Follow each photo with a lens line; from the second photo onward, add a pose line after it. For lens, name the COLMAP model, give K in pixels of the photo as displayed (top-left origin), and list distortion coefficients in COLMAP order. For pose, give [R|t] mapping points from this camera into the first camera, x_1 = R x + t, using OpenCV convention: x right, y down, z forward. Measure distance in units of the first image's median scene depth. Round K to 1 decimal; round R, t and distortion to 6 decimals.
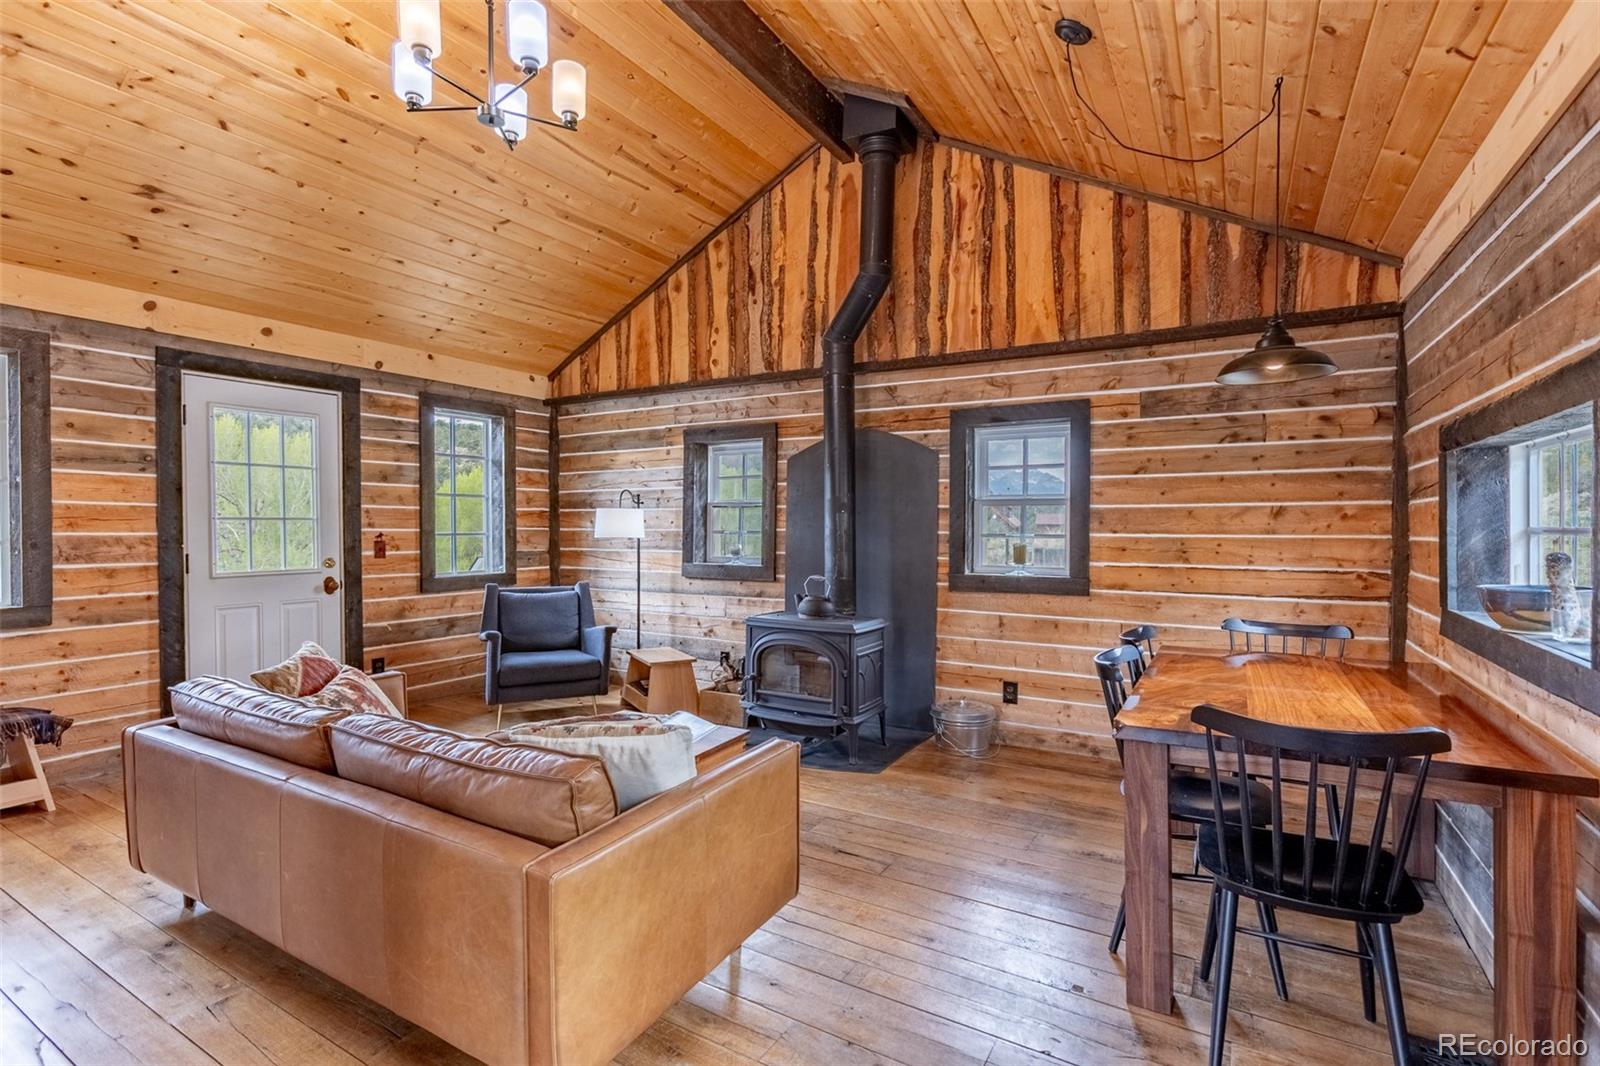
lens RADIAL K [[715.6, 0, 765.2], [0, 715.6, 532.7], [0, 0, 1]] dist [-0.014060, 0.010589]
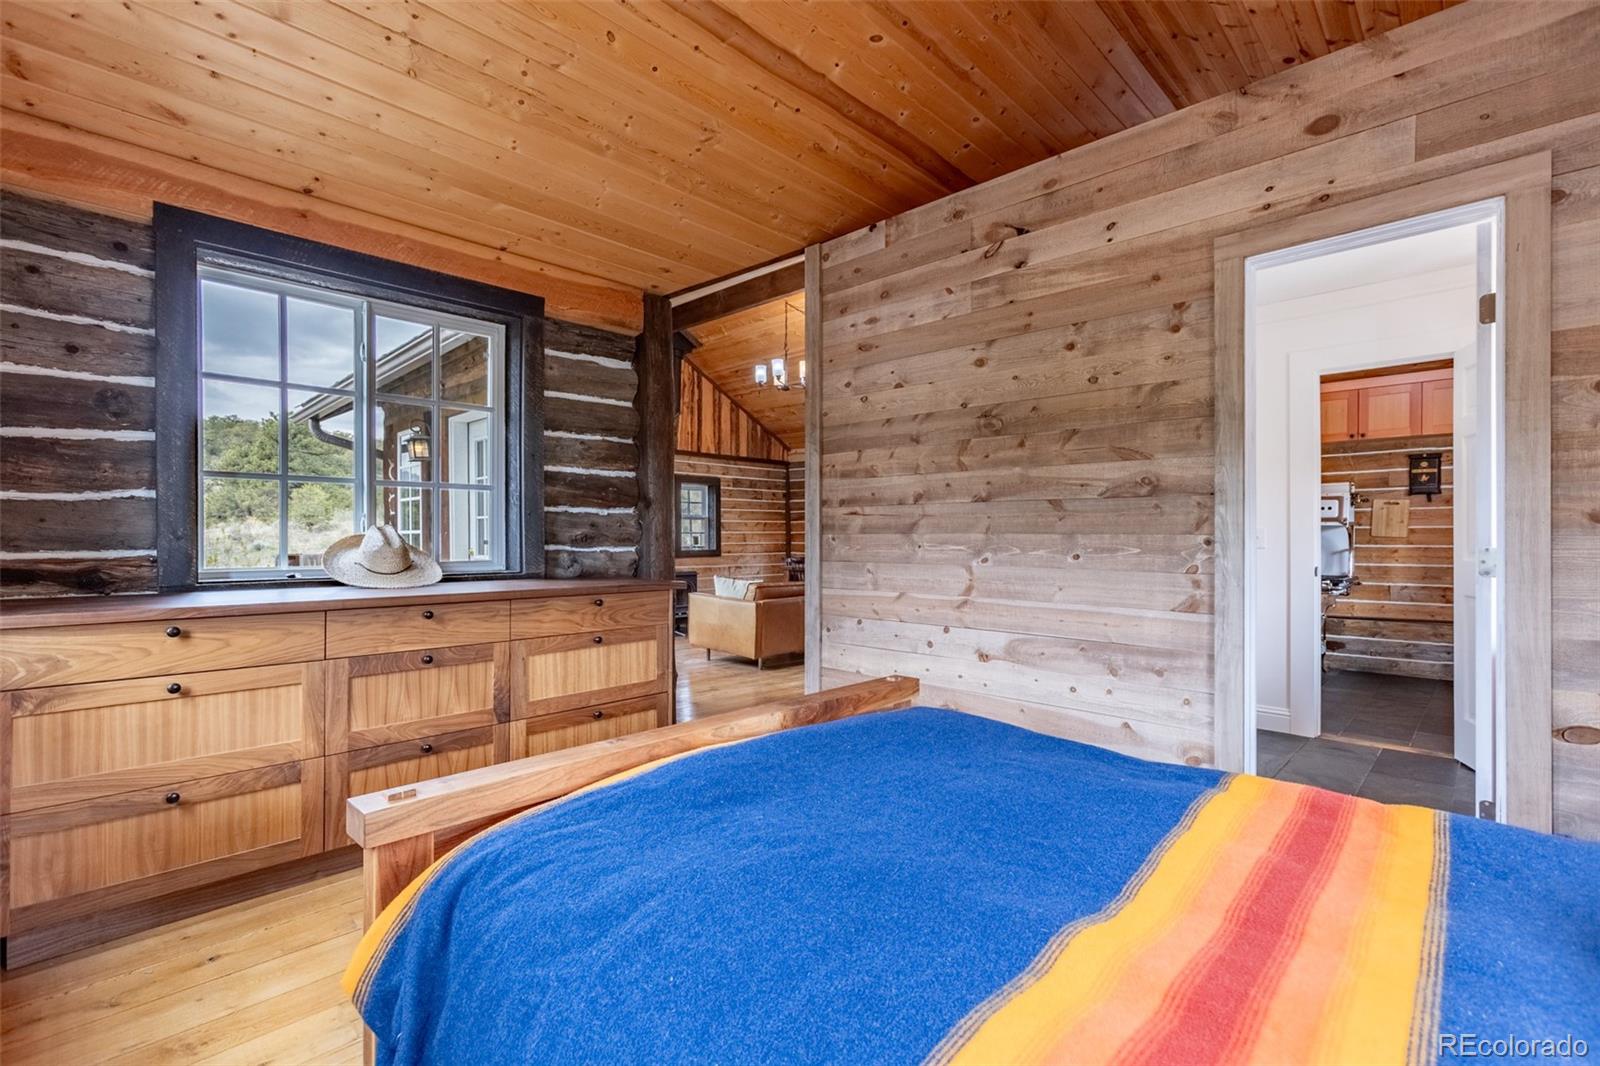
lens RADIAL K [[715.6, 0, 791.2], [0, 715.6, 538.4], [0, 0, 1]] dist [-0.014060, 0.010589]
pose [[0.248090, -0.006878, 0.968713, -1.872675], [0.009942, 0.999940, 0.004554, 0.016174], [-0.968686, 0.008501, 0.248143, 0.126110]]
